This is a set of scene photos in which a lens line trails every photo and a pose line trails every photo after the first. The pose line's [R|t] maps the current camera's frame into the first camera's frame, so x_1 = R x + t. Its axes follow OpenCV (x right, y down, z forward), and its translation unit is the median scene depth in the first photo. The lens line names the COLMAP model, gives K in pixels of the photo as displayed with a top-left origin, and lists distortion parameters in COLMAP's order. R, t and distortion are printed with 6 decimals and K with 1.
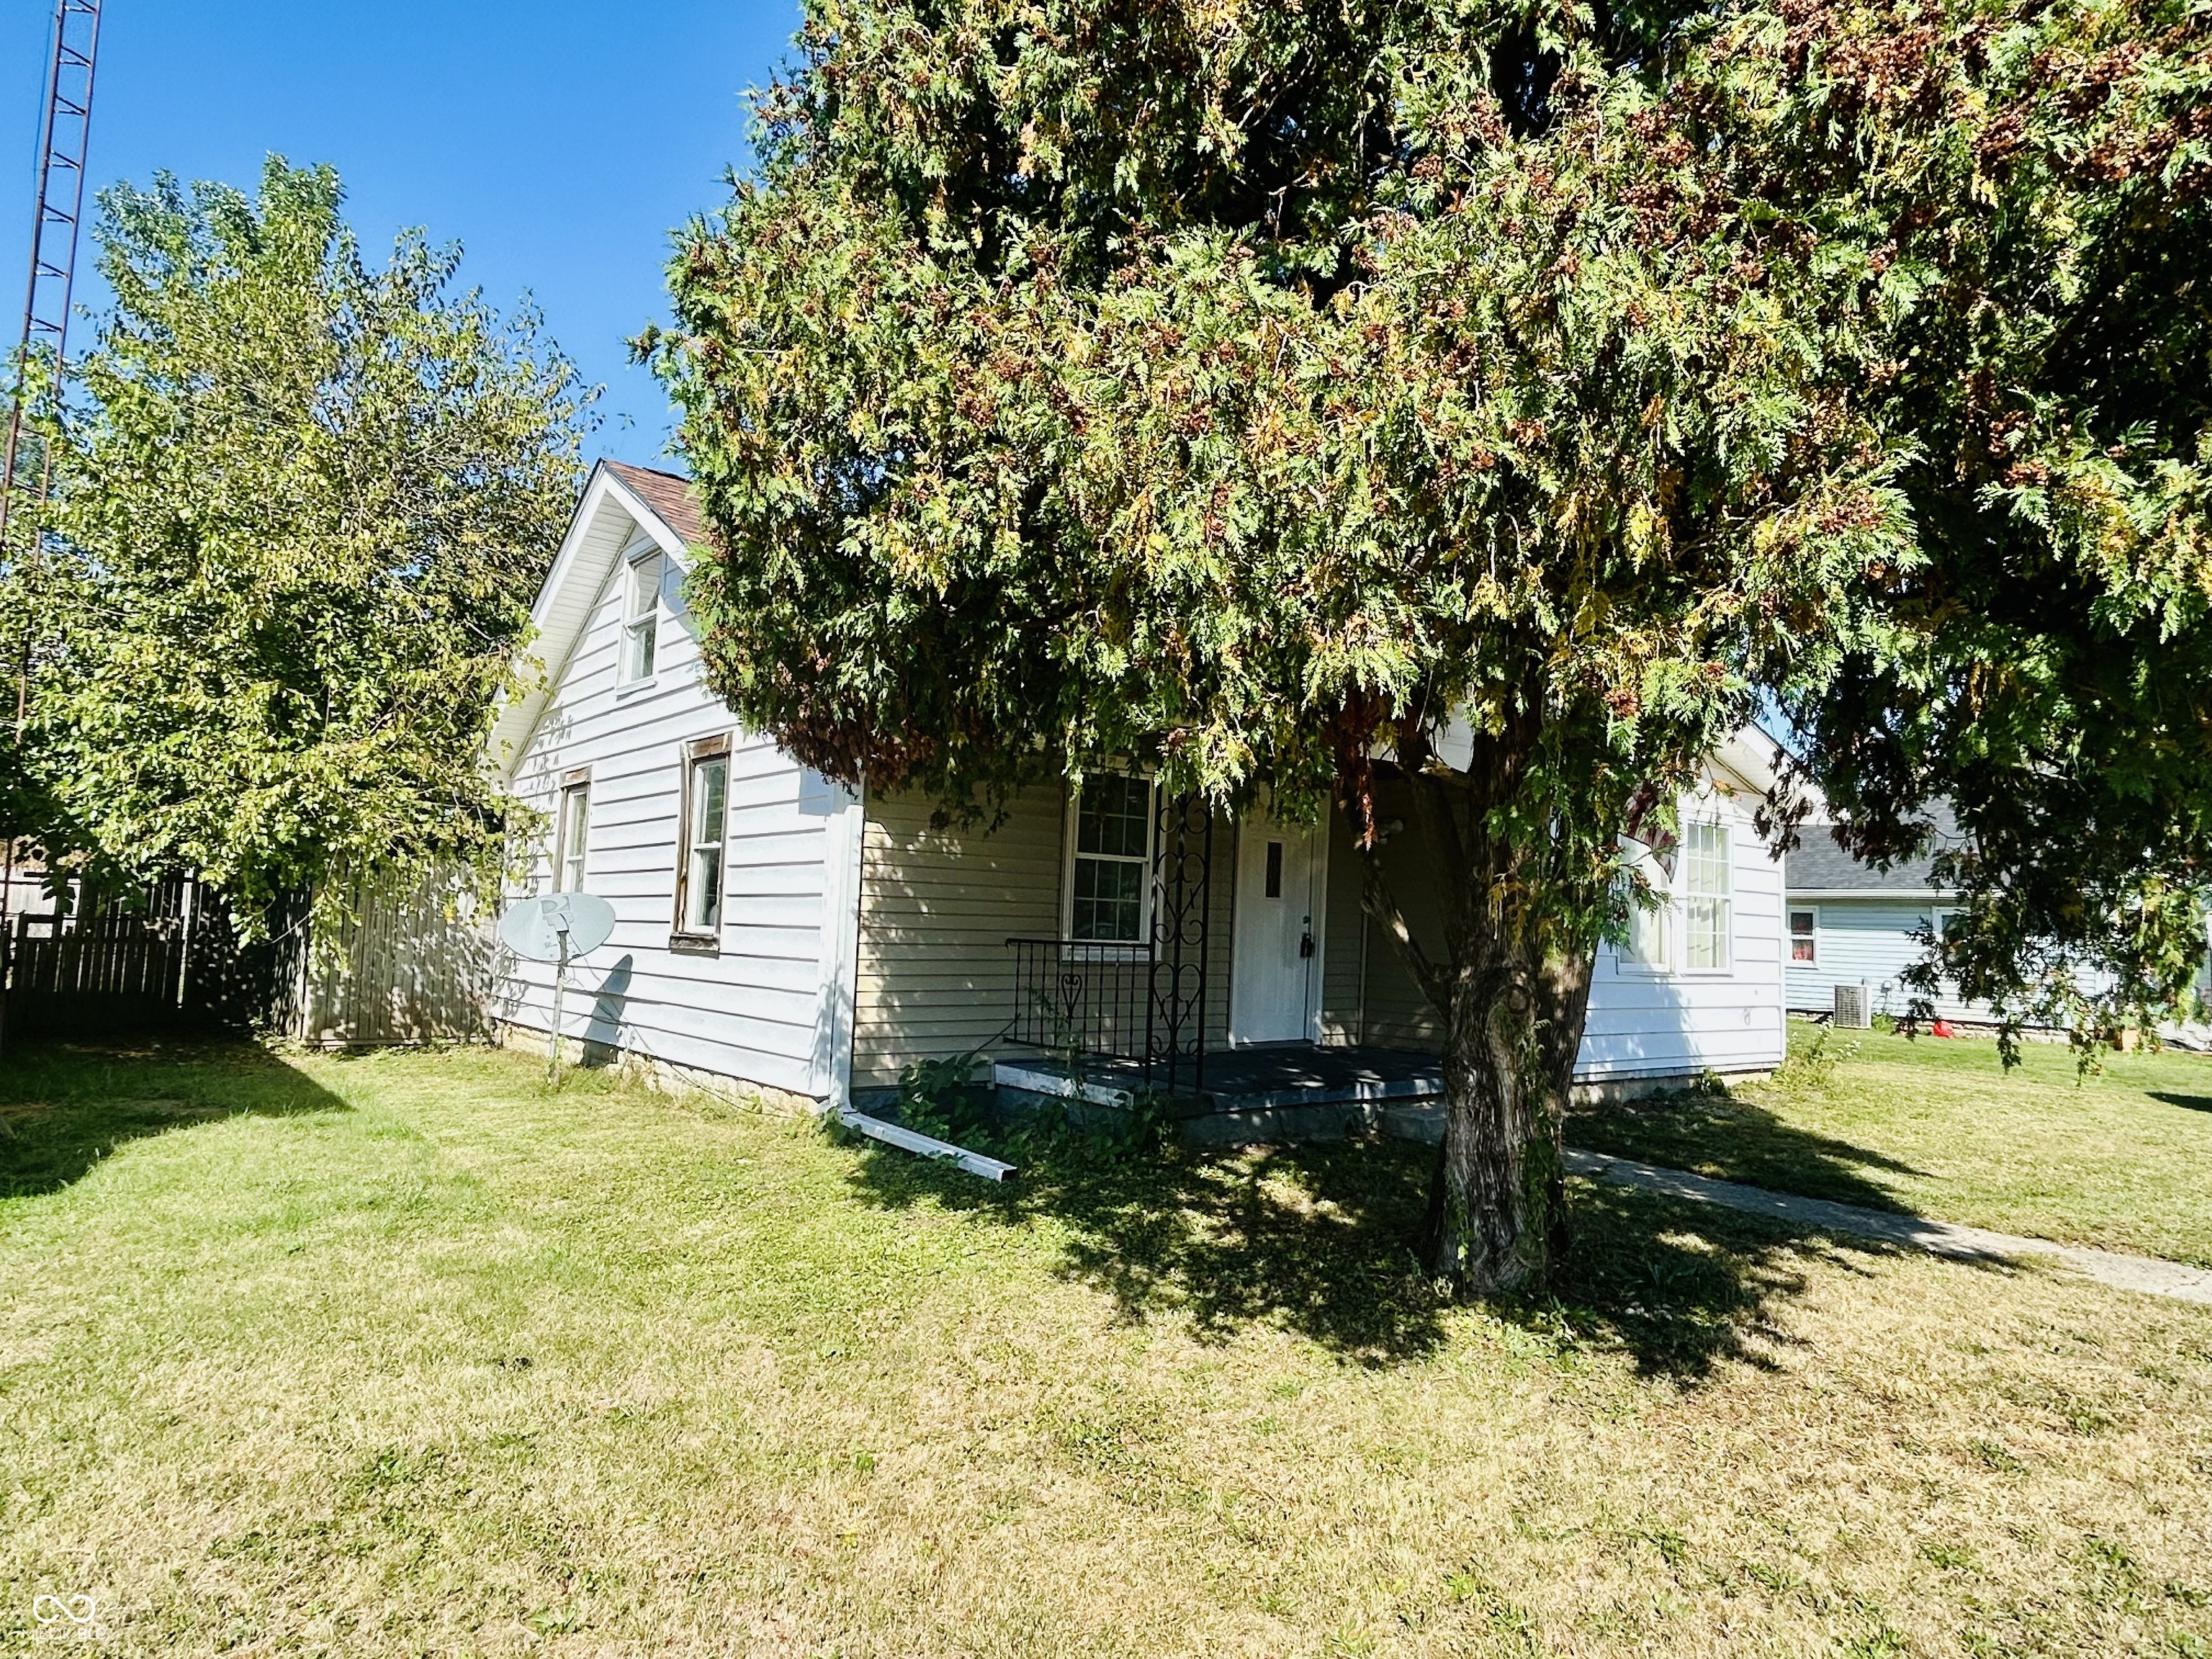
lens RADIAL K [[1282.3, 0, 1106.0], [0, 1282.3, 829.5], [0, 0, 1]] dist [-0.000058, -0.000015]
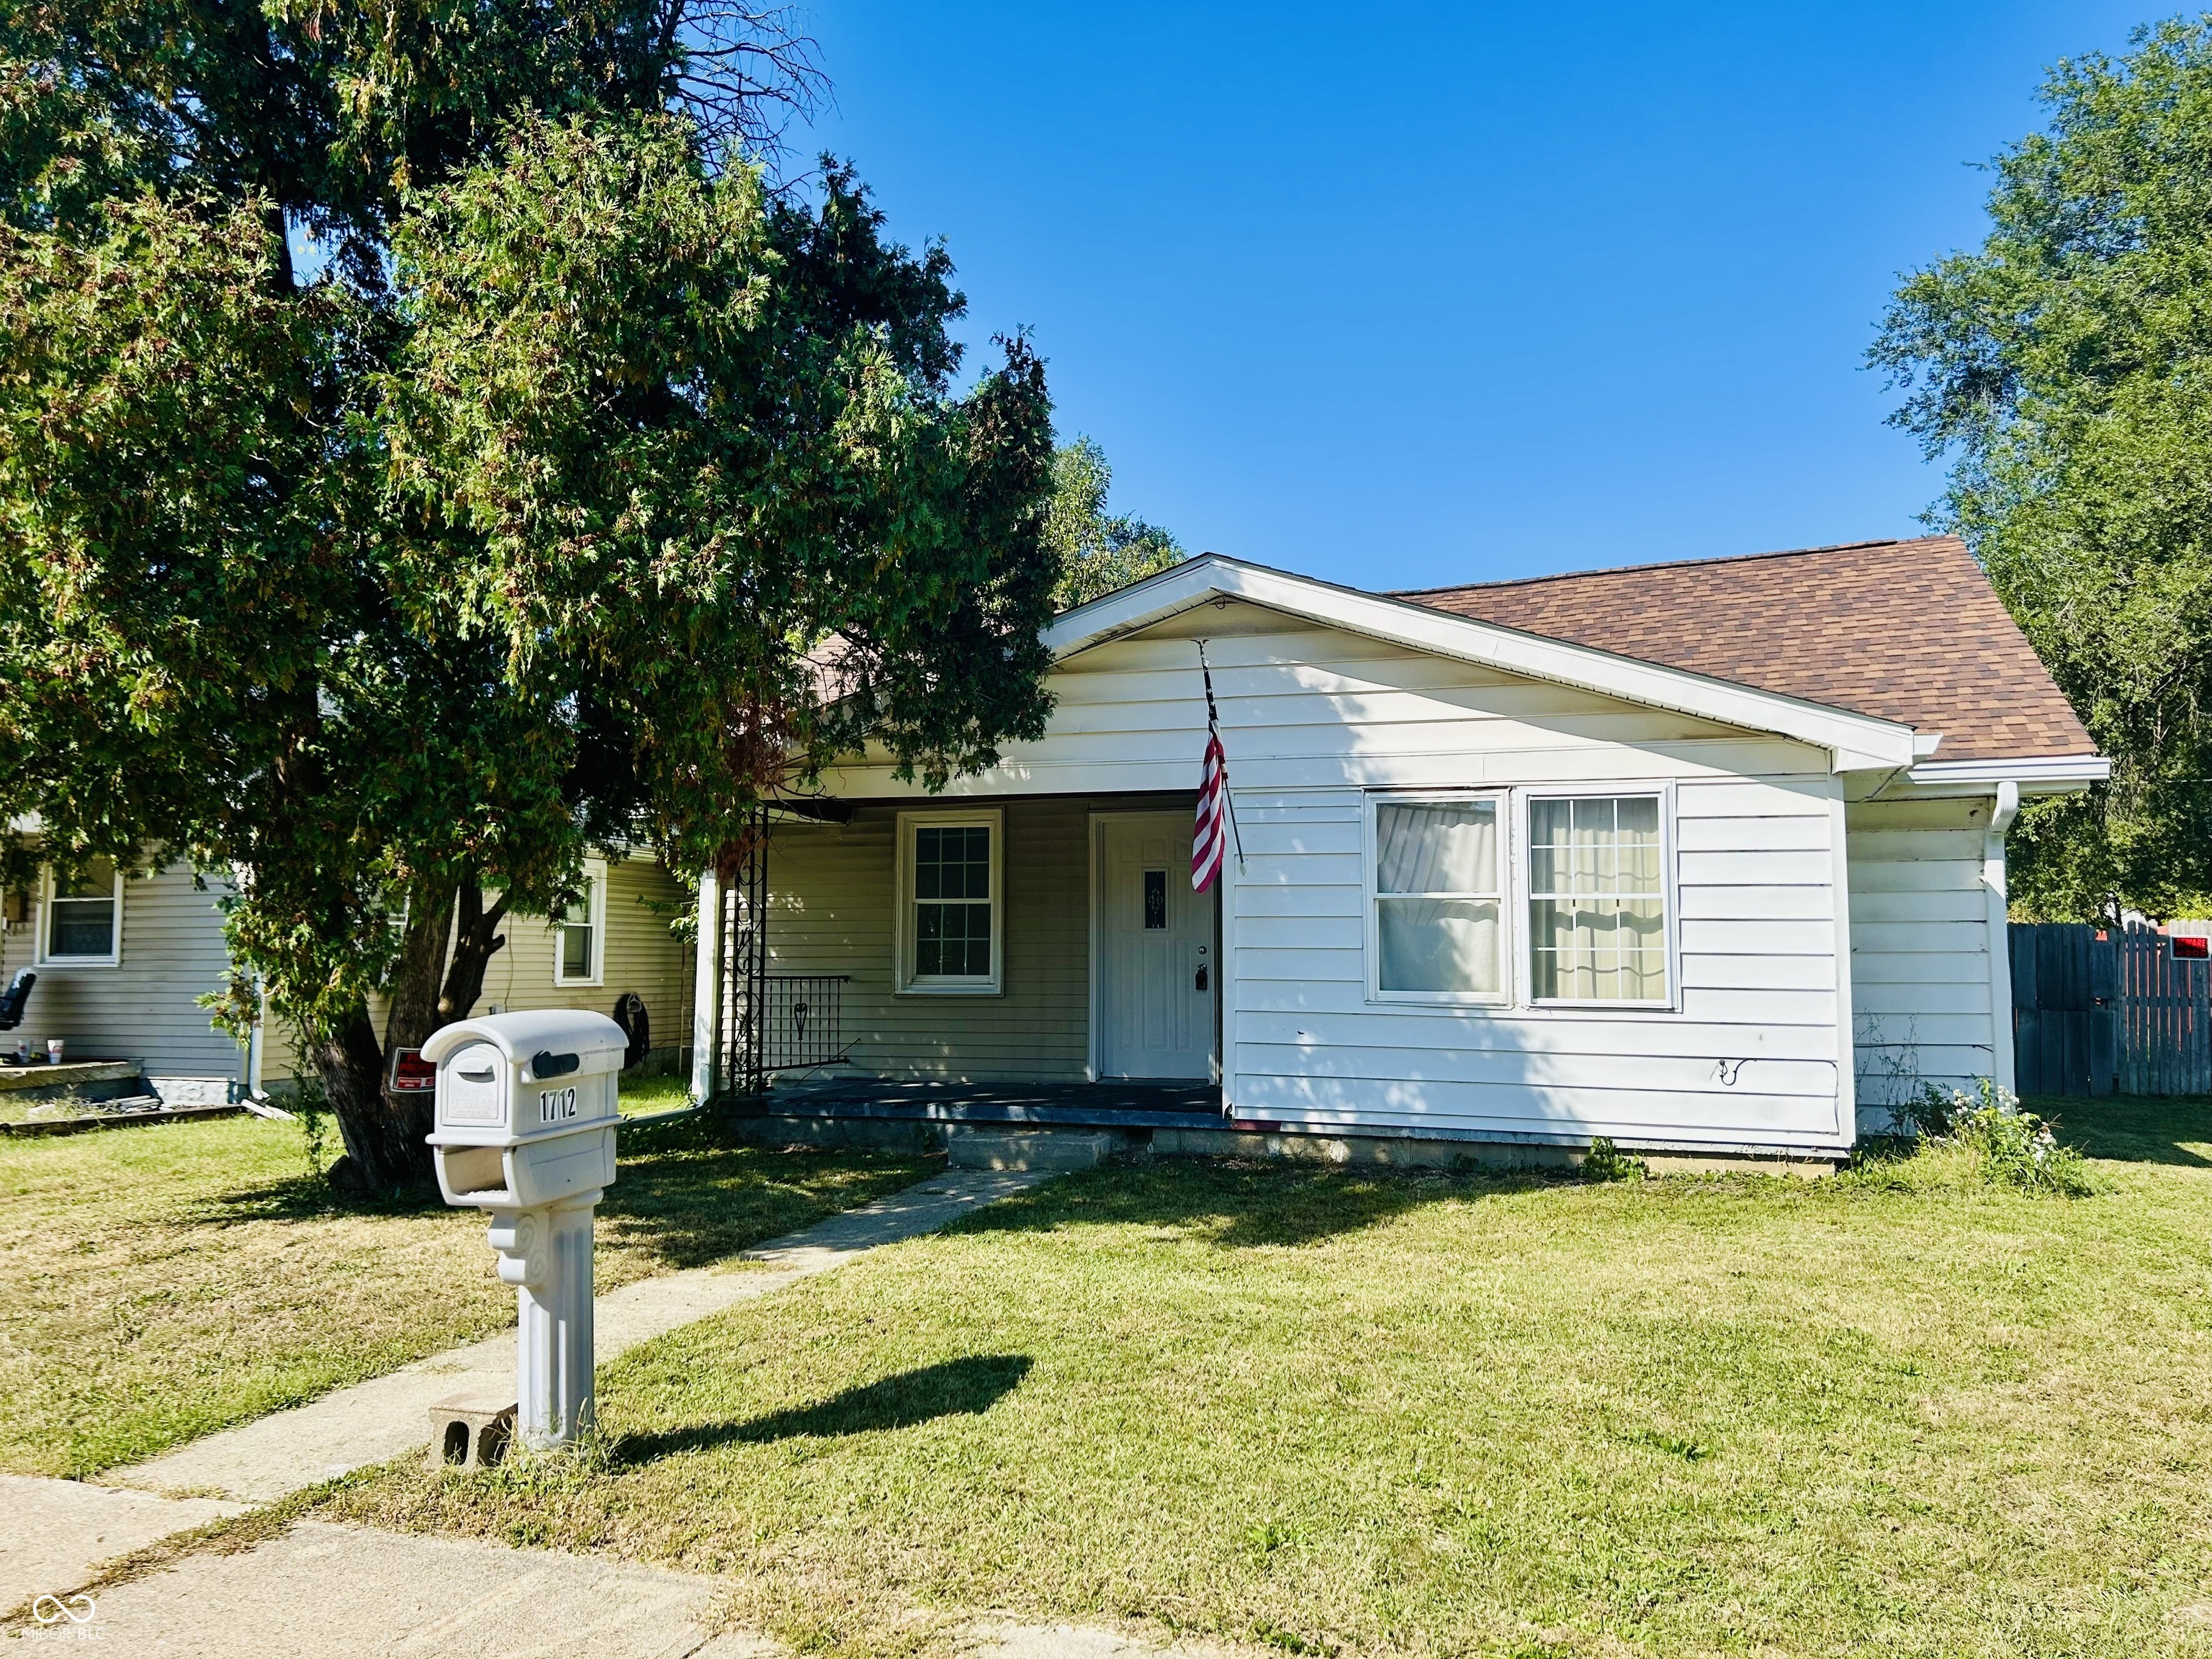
lens RADIAL K [[1634.7, 0, 1106.0], [0, 1634.7, 829.5], [0, 0, 1]] dist [0.001444, 0.000842]
pose [[0.519842, -0.104452, -0.847852, 1.283036], [0.082669, 0.993990, -0.071768, 0.073158], [0.850253, -0.032783, 0.525353, 0.373602]]
